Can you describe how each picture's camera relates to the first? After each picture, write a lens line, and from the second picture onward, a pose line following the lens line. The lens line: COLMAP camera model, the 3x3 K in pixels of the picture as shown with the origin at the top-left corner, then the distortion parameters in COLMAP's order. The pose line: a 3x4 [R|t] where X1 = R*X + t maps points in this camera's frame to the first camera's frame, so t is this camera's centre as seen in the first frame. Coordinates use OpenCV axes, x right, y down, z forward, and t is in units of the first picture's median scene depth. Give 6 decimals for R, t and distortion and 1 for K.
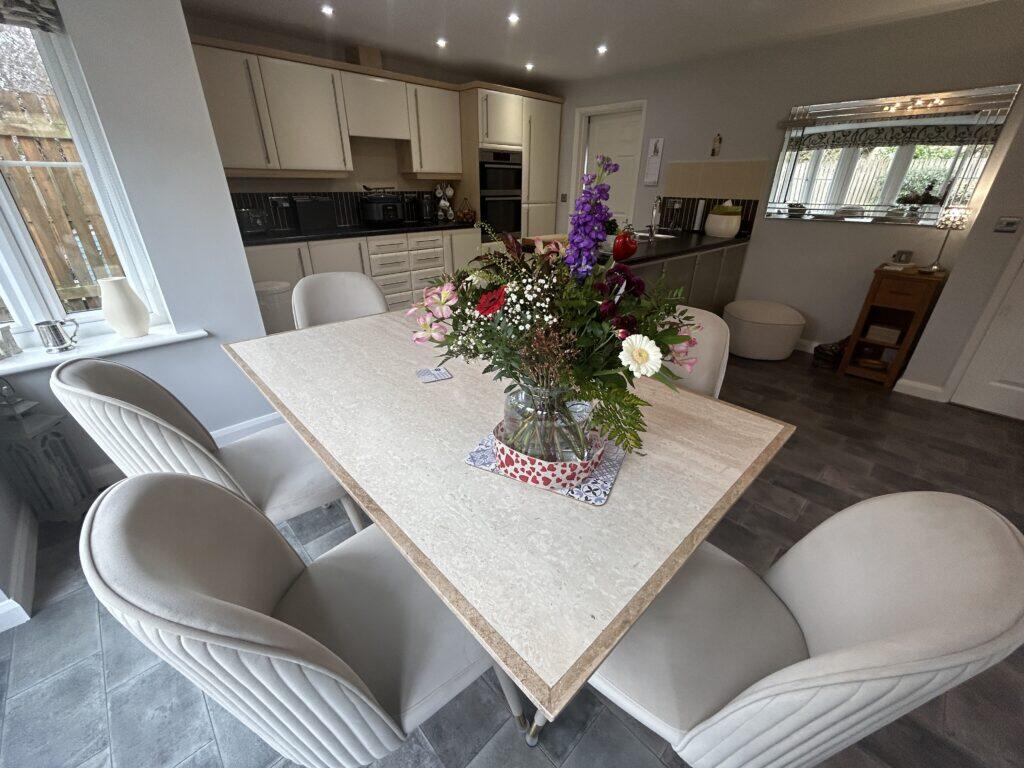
lens RADIAL K [[418.0, 0, 512.0], [0, 418.0, 384.0], [0, 0, 1]] dist [-0.001481, -0.000261]
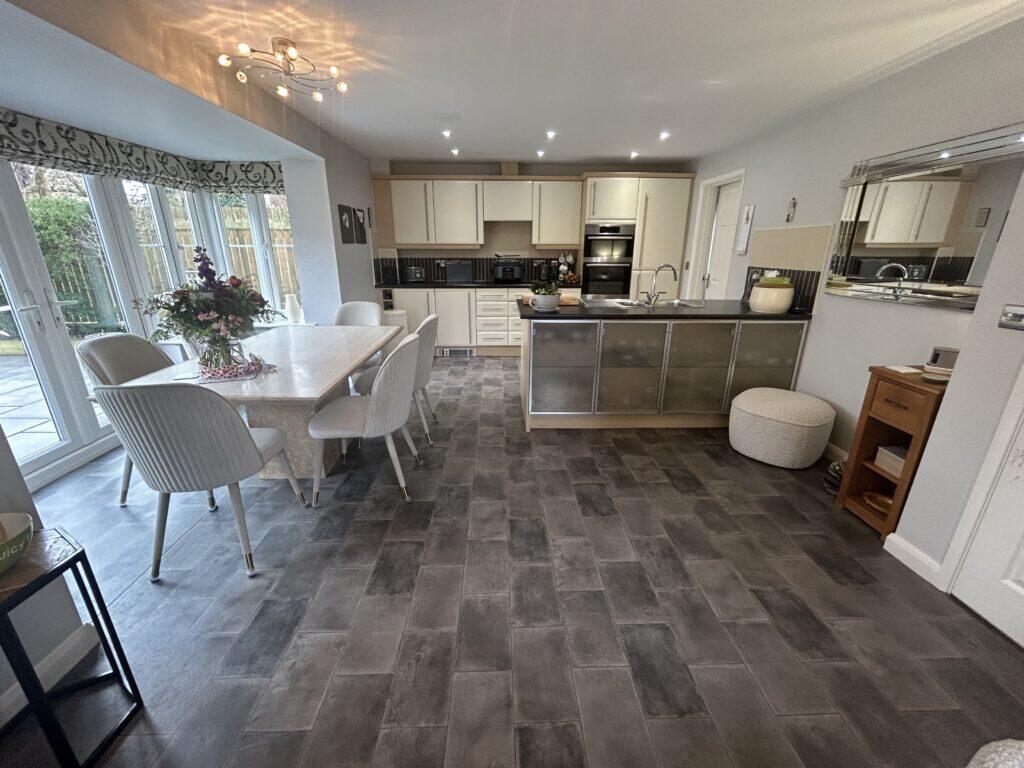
lens RADIAL K [[418.0, 0, 512.0], [0, 418.0, 384.0], [0, 0, 1]] dist [-0.001481, -0.000261]
pose [[0.741411, 0.201500, -0.640085, 0.650031], [-0.288181, 0.957023, -0.032528, -0.032547], [0.606022, 0.208577, 0.767616, 0.059962]]
